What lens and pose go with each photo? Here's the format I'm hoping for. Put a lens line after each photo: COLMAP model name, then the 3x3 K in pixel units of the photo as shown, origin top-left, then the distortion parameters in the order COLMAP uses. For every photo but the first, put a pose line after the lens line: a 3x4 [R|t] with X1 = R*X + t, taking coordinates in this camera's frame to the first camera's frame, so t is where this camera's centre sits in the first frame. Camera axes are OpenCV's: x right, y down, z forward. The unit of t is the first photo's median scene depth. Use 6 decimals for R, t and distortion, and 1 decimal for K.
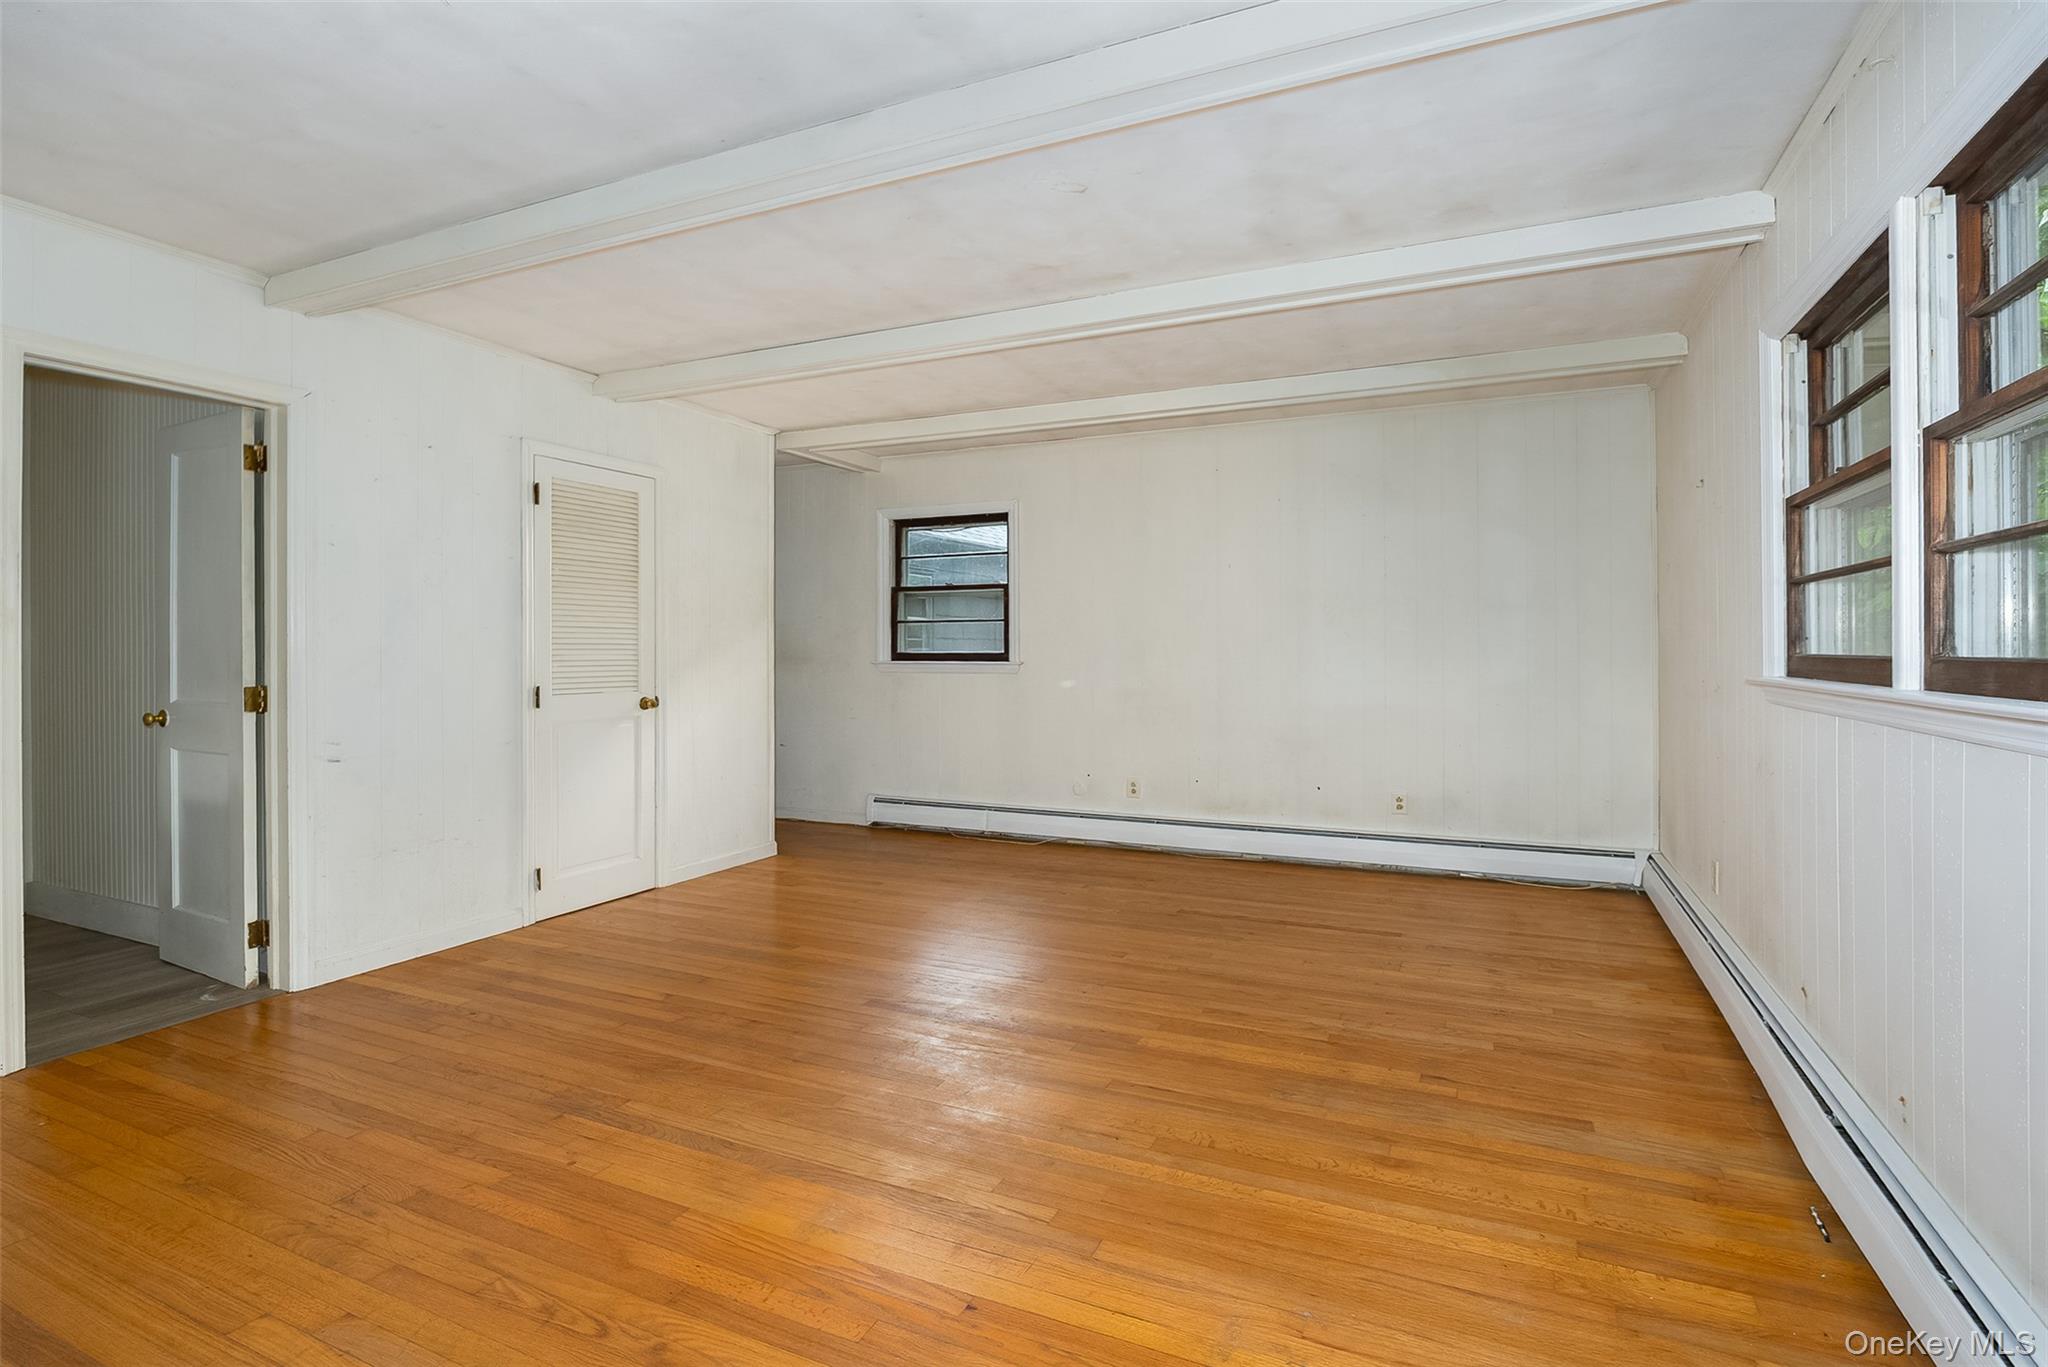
lens RADIAL K [[955.1, 0, 1029.1], [0, 955.1, 654.9], [0, 0, 1]] dist [-0.000164, 0.000033]
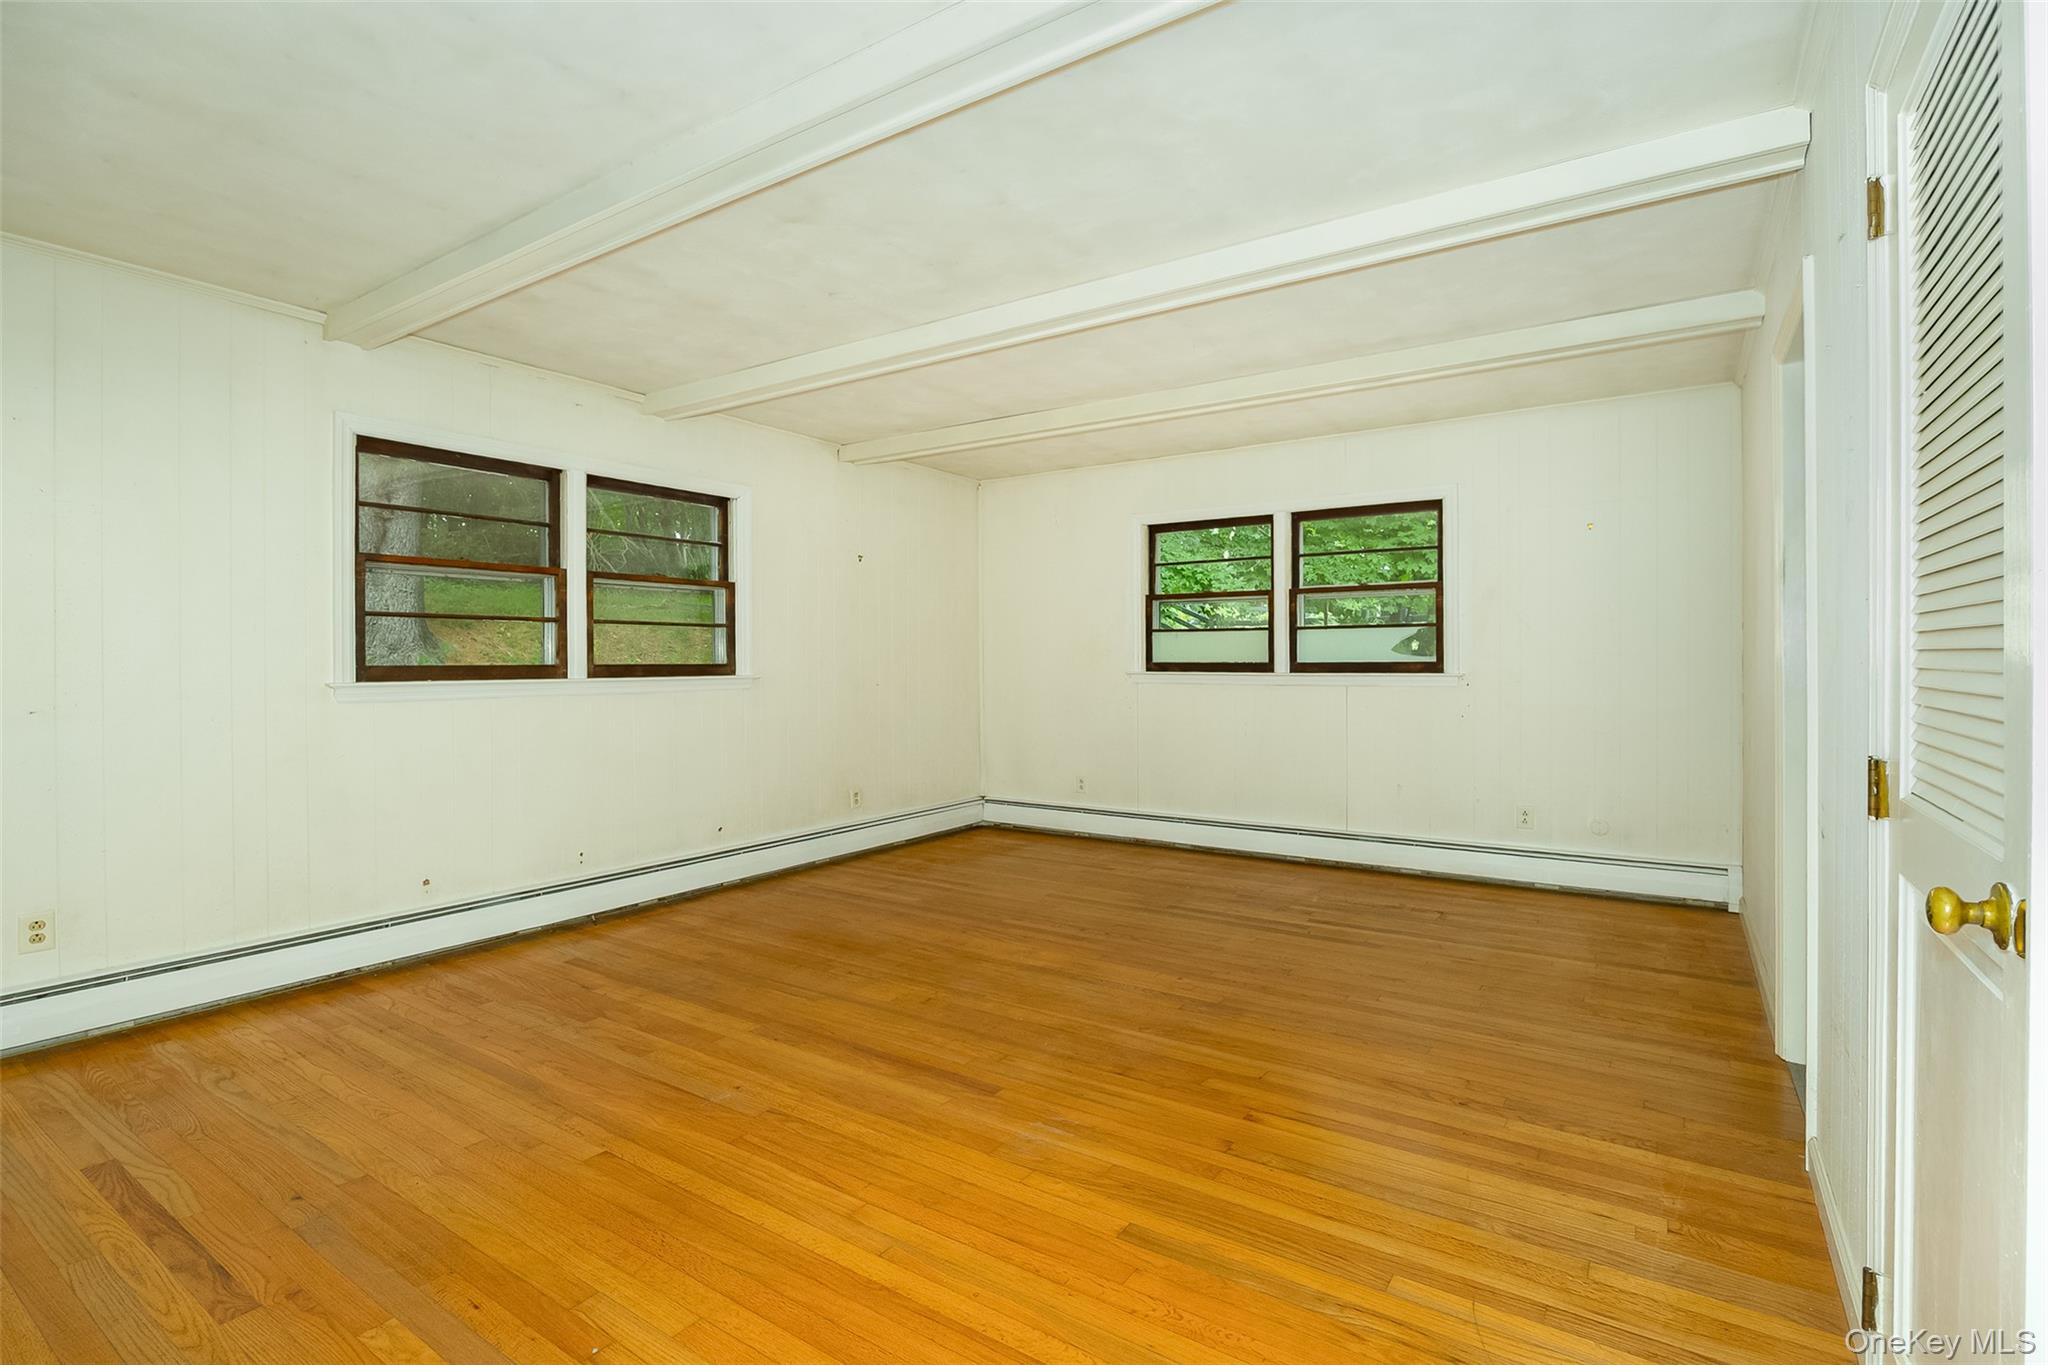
lens RADIAL K [[955.1, 0, 1029.1], [0, 955.1, 653.9], [0, 0, 1]] dist [-0.000164, 0.000033]
pose [[-0.987519, 0.007300, 0.157332, -0.364972], [0.007320, 0.999973, -0.000451, -0.021552], [-0.157331, 0.000707, -0.987546, 2.006145]]
